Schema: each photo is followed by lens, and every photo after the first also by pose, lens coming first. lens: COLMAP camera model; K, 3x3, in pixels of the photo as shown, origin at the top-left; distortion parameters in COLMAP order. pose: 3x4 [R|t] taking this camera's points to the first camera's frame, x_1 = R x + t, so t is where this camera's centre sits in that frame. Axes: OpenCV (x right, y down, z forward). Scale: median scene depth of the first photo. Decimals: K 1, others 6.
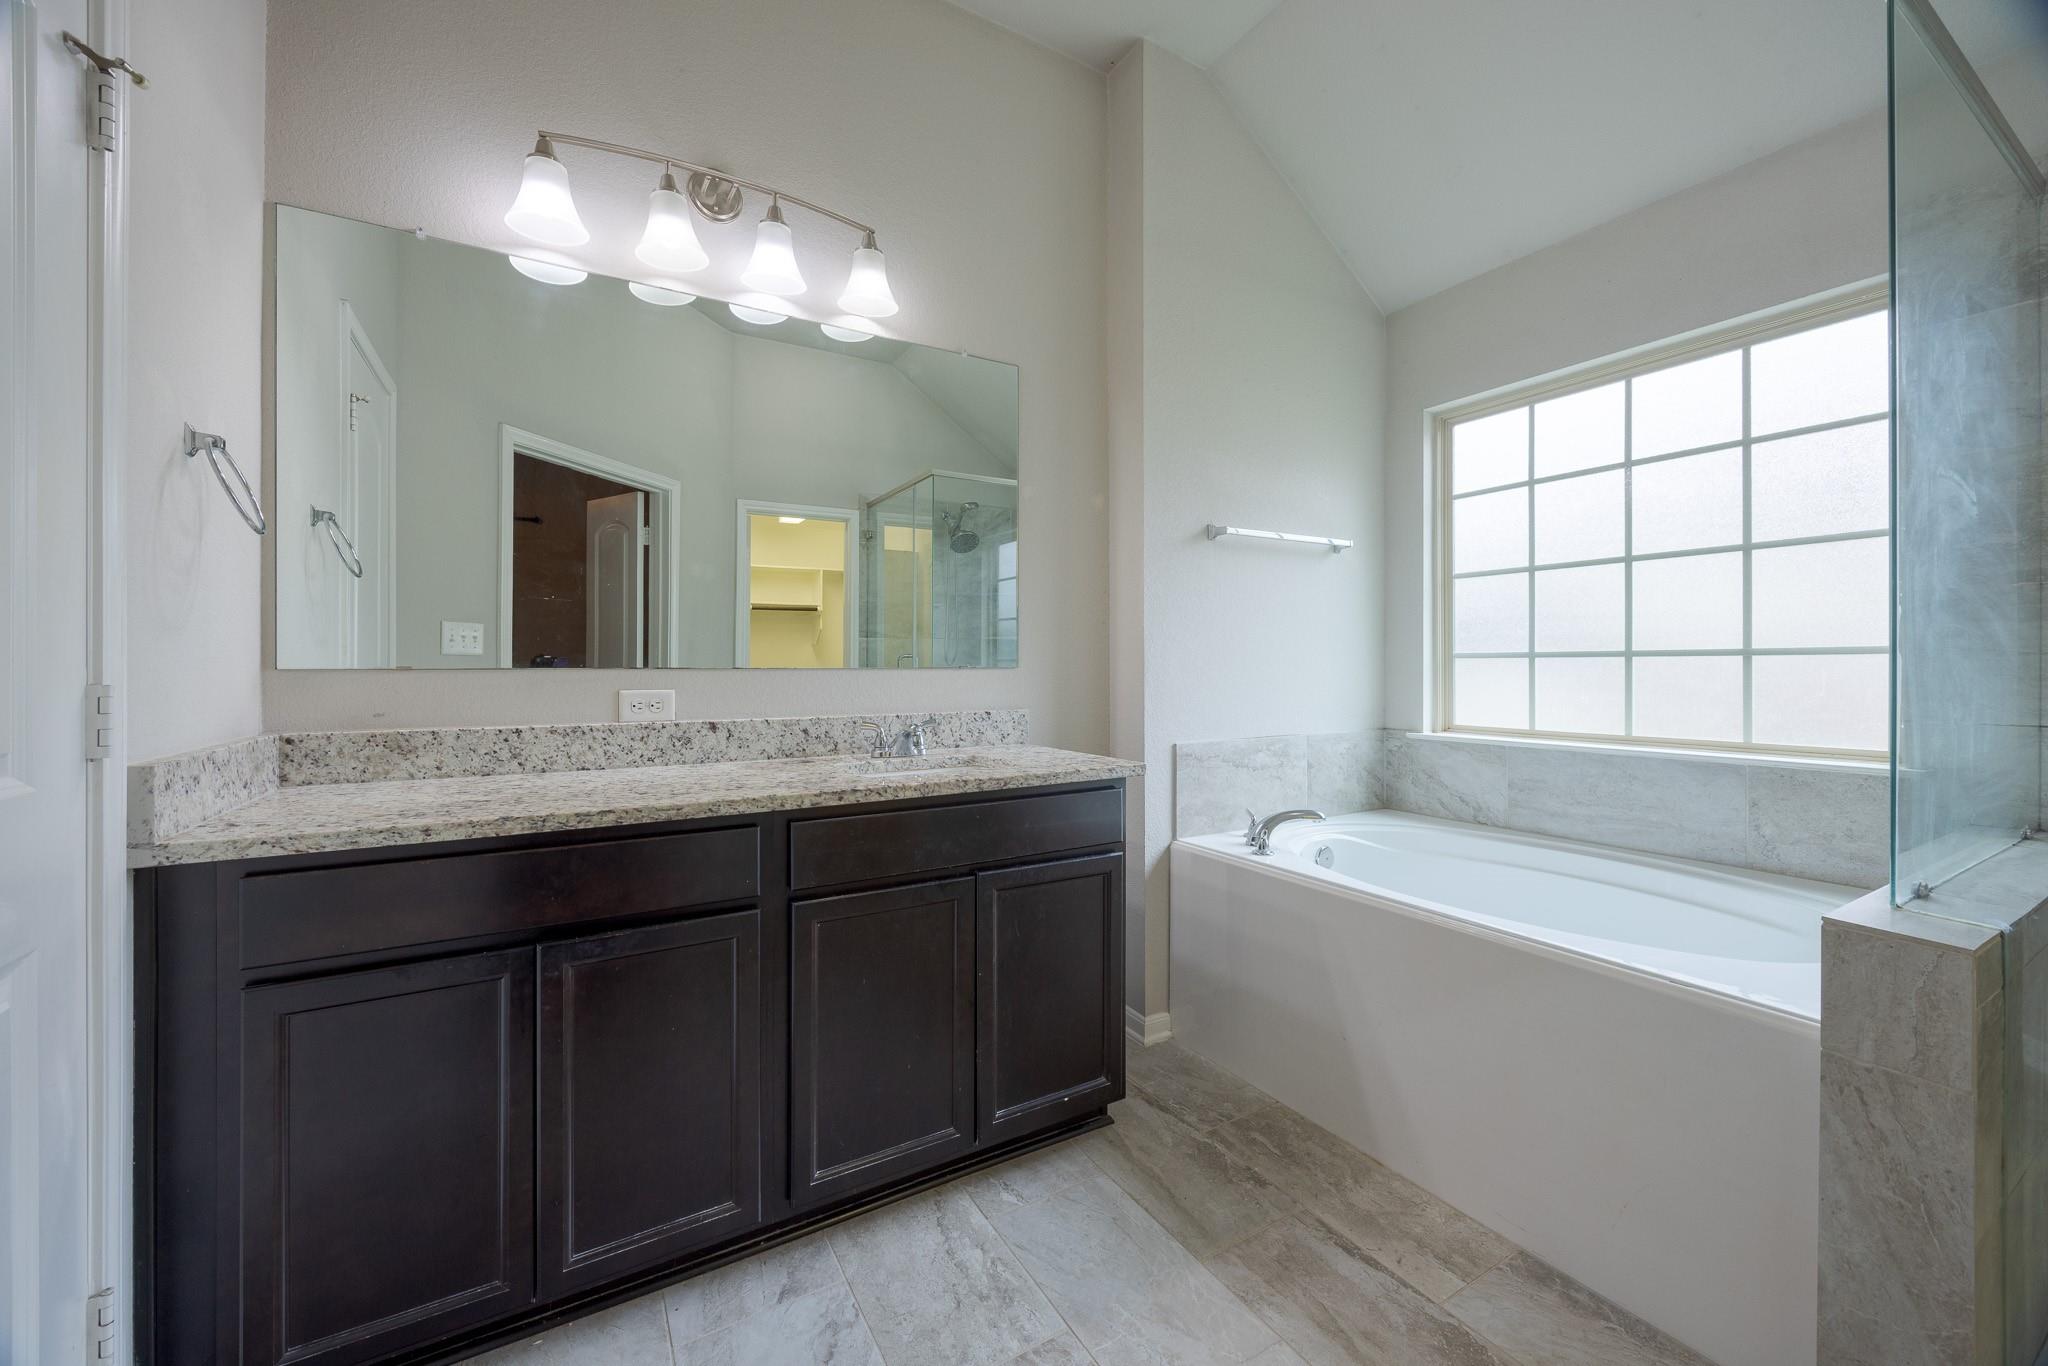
lens RADIAL K [[791.5, 0, 1019.9], [0, 791.5, 670.7], [0, 0, 1]] dist [-0.000768, -0.000002]
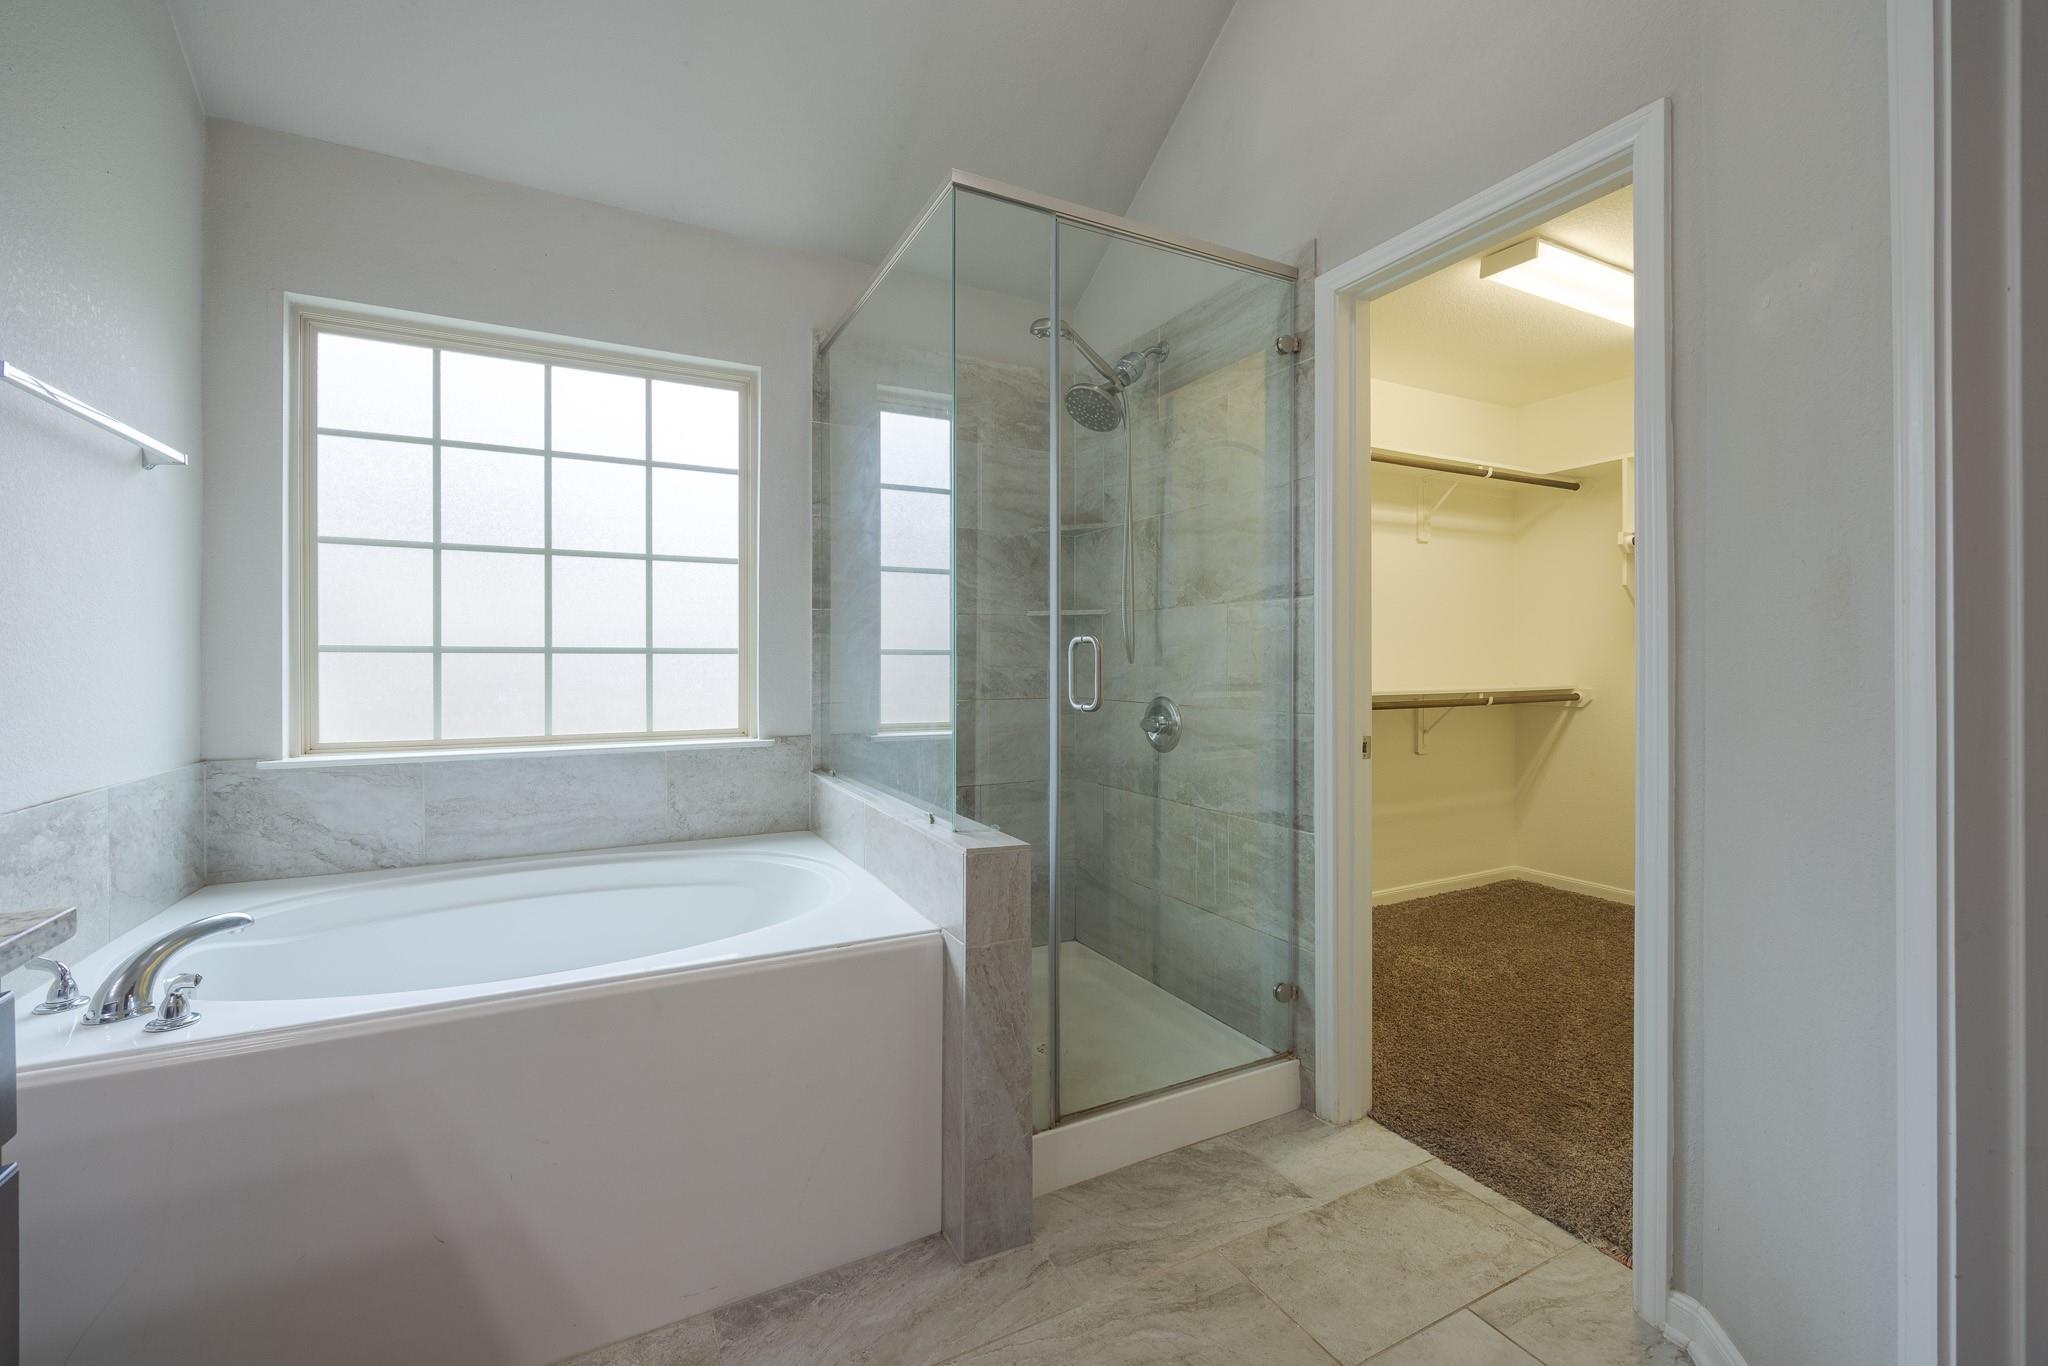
lens RADIAL K [[791.5, 0, 1021.6], [0, 791.5, 665.5], [0, 0, 1]] dist [-0.000768, -0.000002]
pose [[0.090780, -0.002518, 0.995868, -0.132387], [0.005962, 0.999980, 0.001985, -0.001298], [-0.995853, 0.005757, 0.090793, 0.327760]]
